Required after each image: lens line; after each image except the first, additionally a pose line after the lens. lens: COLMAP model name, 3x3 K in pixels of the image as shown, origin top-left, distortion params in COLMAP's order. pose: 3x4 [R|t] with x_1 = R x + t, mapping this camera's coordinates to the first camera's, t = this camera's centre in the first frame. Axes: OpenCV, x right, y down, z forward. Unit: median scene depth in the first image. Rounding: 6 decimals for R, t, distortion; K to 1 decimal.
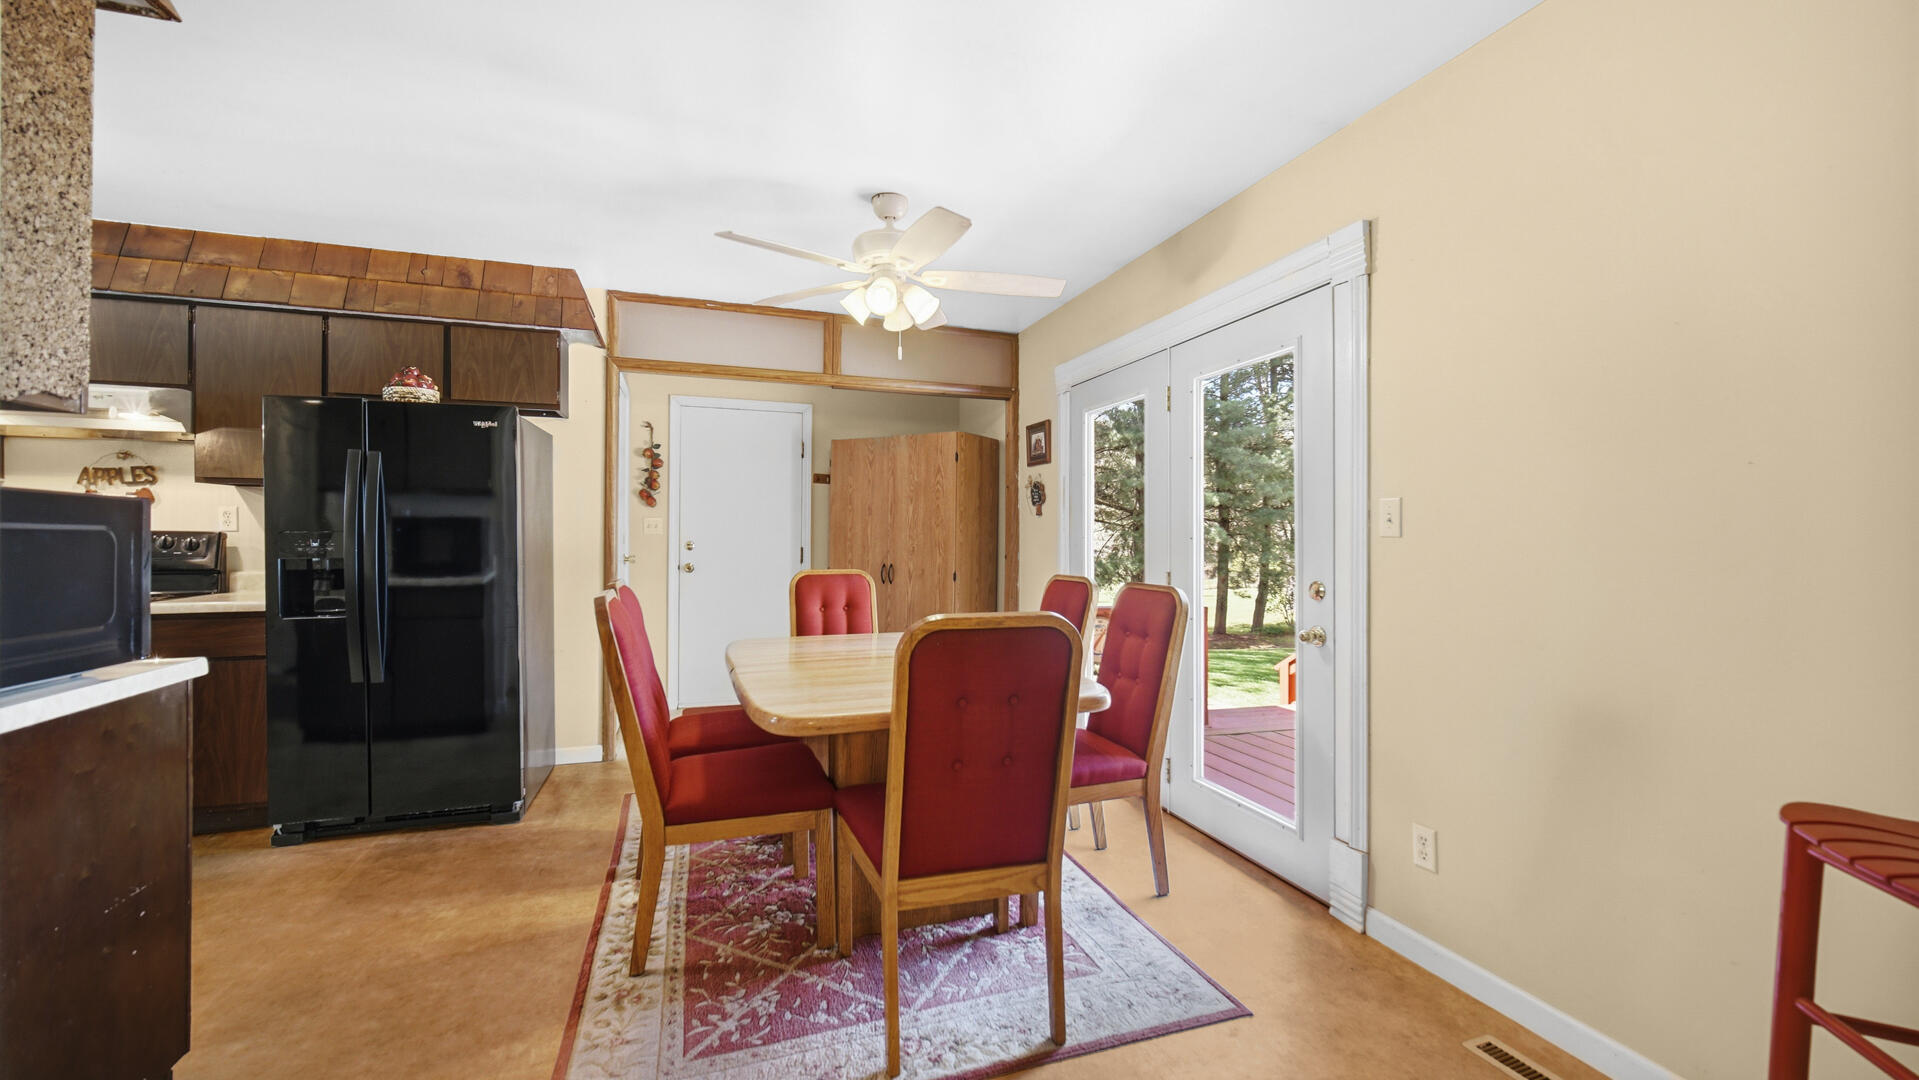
lens RADIAL K [[759.2, 0, 953.1], [0, 759.2, 547.5], [0, 0, 1]] dist [-0.001761, 0.000209]
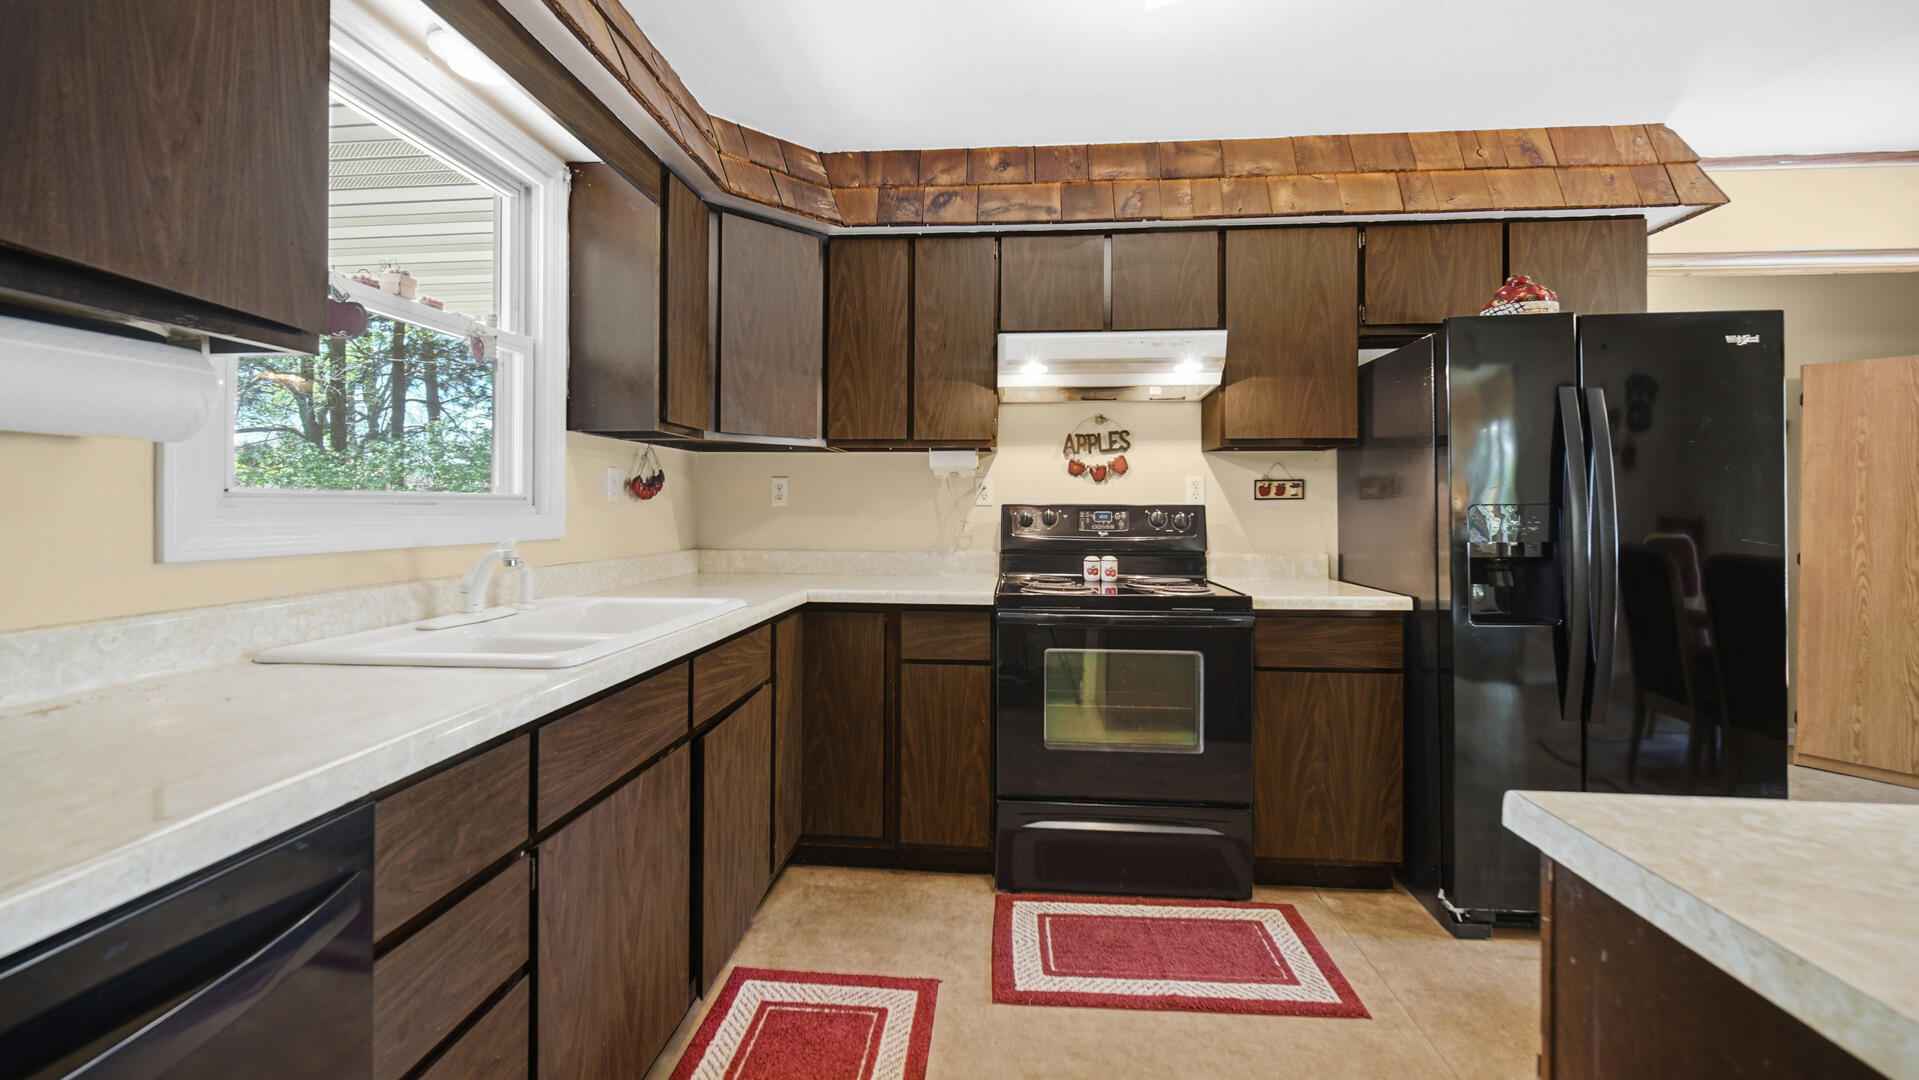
lens RADIAL K [[759.2, 0, 956.8], [0, 759.2, 519.9], [0, 0, 1]] dist [-0.001761, 0.000209]
pose [[0.925030, -0.000775, -0.379894, -0.917800], [0.005273, 0.999928, 0.010799, -0.015150], [0.379858, -0.011992, 0.924967, 0.119370]]
